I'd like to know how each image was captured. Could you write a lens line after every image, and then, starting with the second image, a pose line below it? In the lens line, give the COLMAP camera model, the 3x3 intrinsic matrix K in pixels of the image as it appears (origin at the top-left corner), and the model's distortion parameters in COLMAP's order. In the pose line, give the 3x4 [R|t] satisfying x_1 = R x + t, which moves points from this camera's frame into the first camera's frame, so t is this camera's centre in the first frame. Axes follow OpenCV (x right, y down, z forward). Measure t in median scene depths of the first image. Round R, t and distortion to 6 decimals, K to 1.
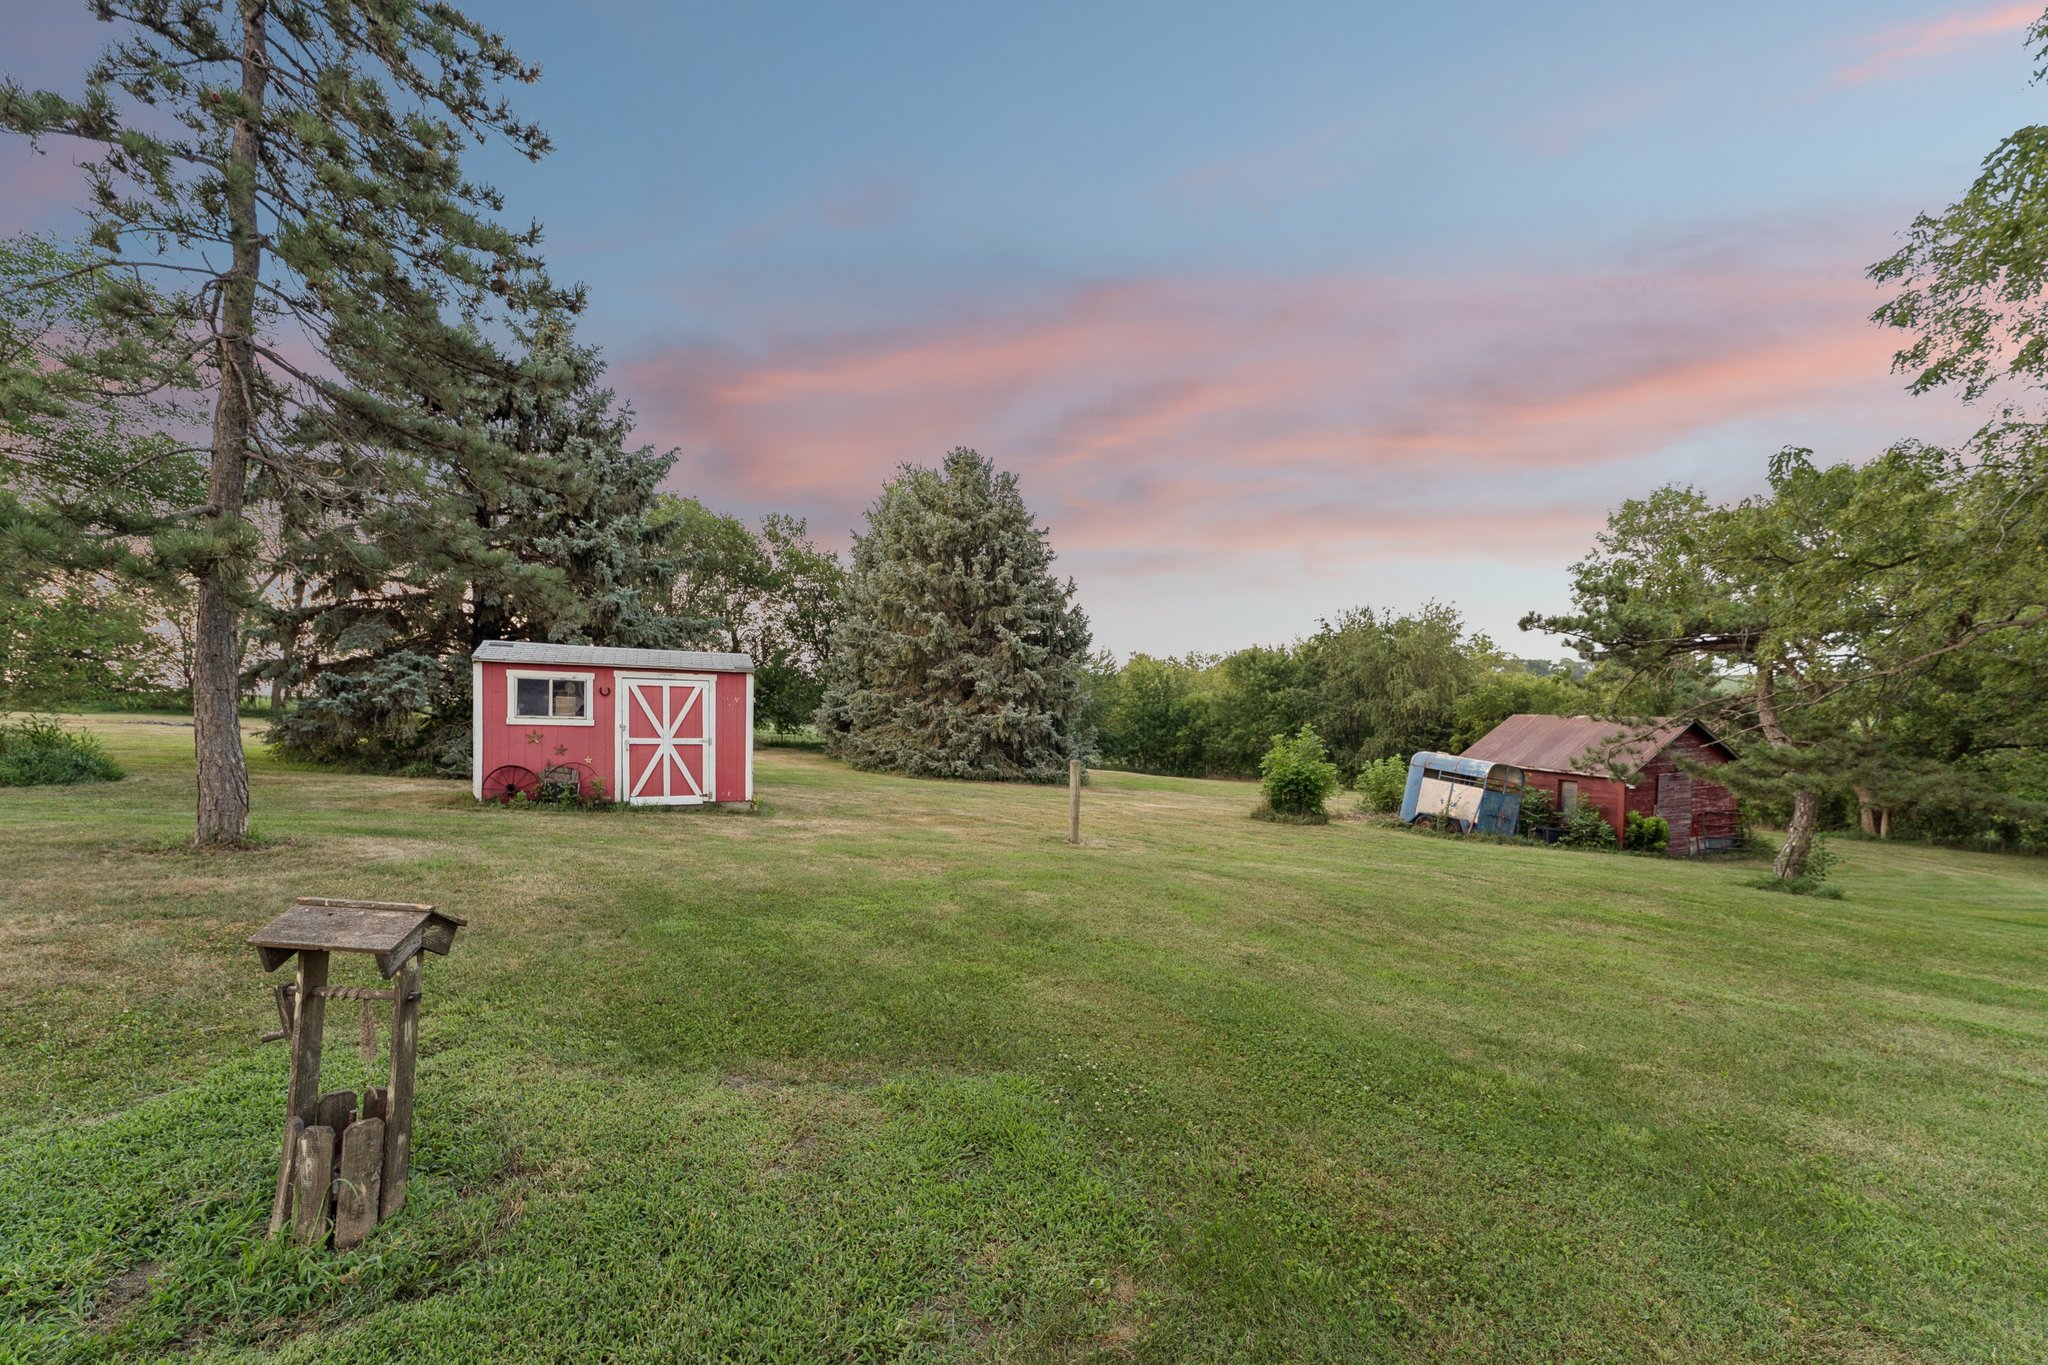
lens RADIAL K [[841.3, 0, 1022.6], [0, 841.3, 689.8], [0, 0, 1]] dist [0.002573, -0.000075]
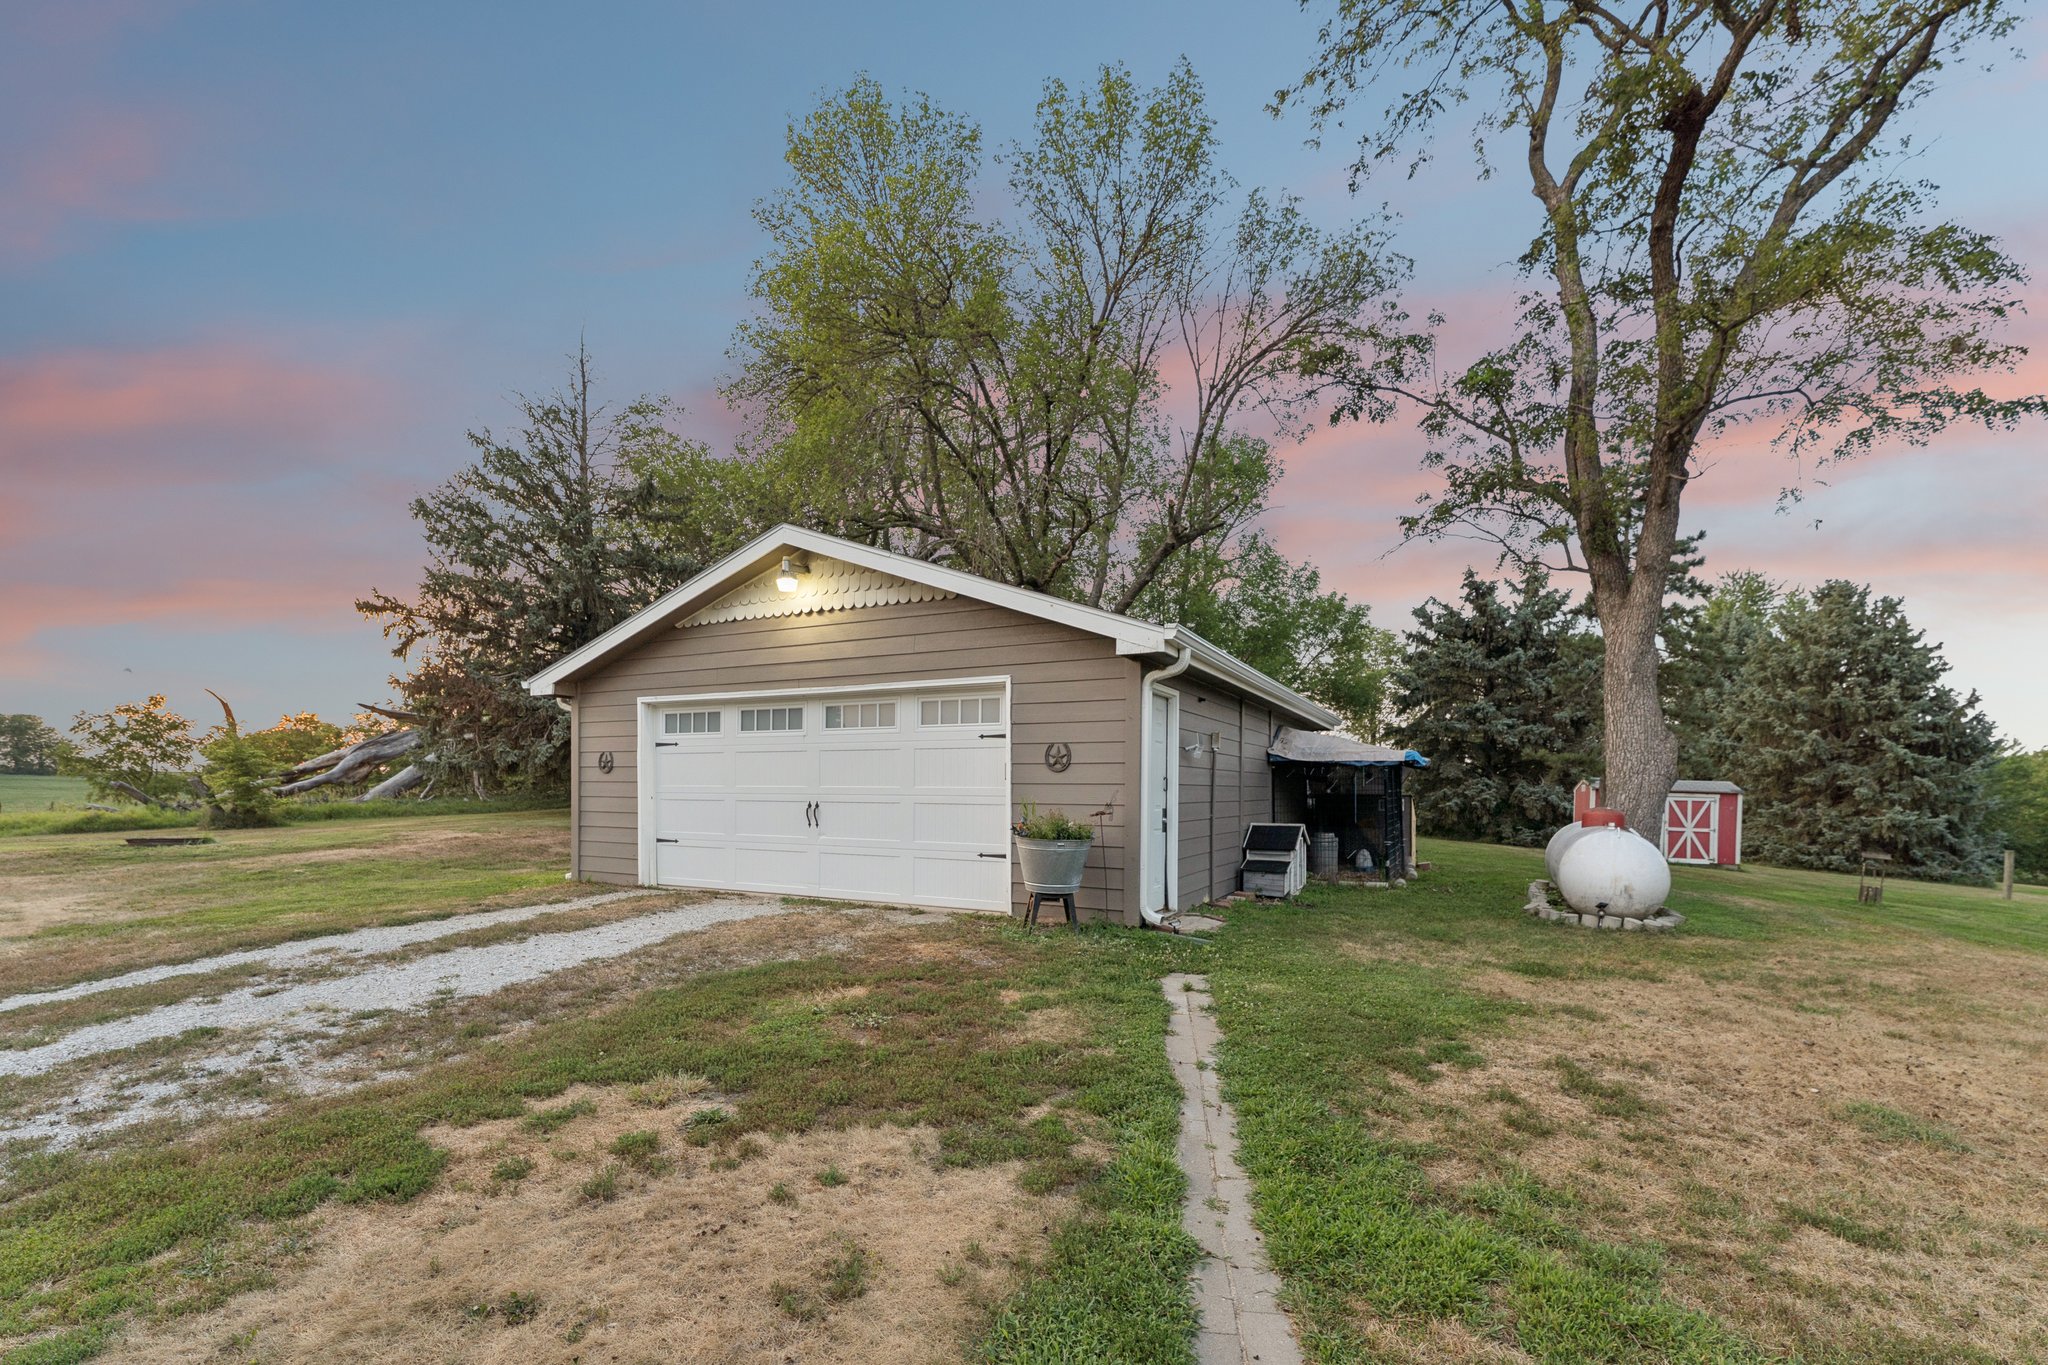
lens RADIAL K [[841.3, 0, 1084.7], [0, 841.3, 790.8], [0, 0, 1]] dist [0.002573, -0.000075]
pose [[0.747089, 0.003886, -0.664713, -0.073940], [0.004073, 0.999937, 0.010424, -0.021755], [0.664712, -0.010495, 0.747026, -0.553183]]
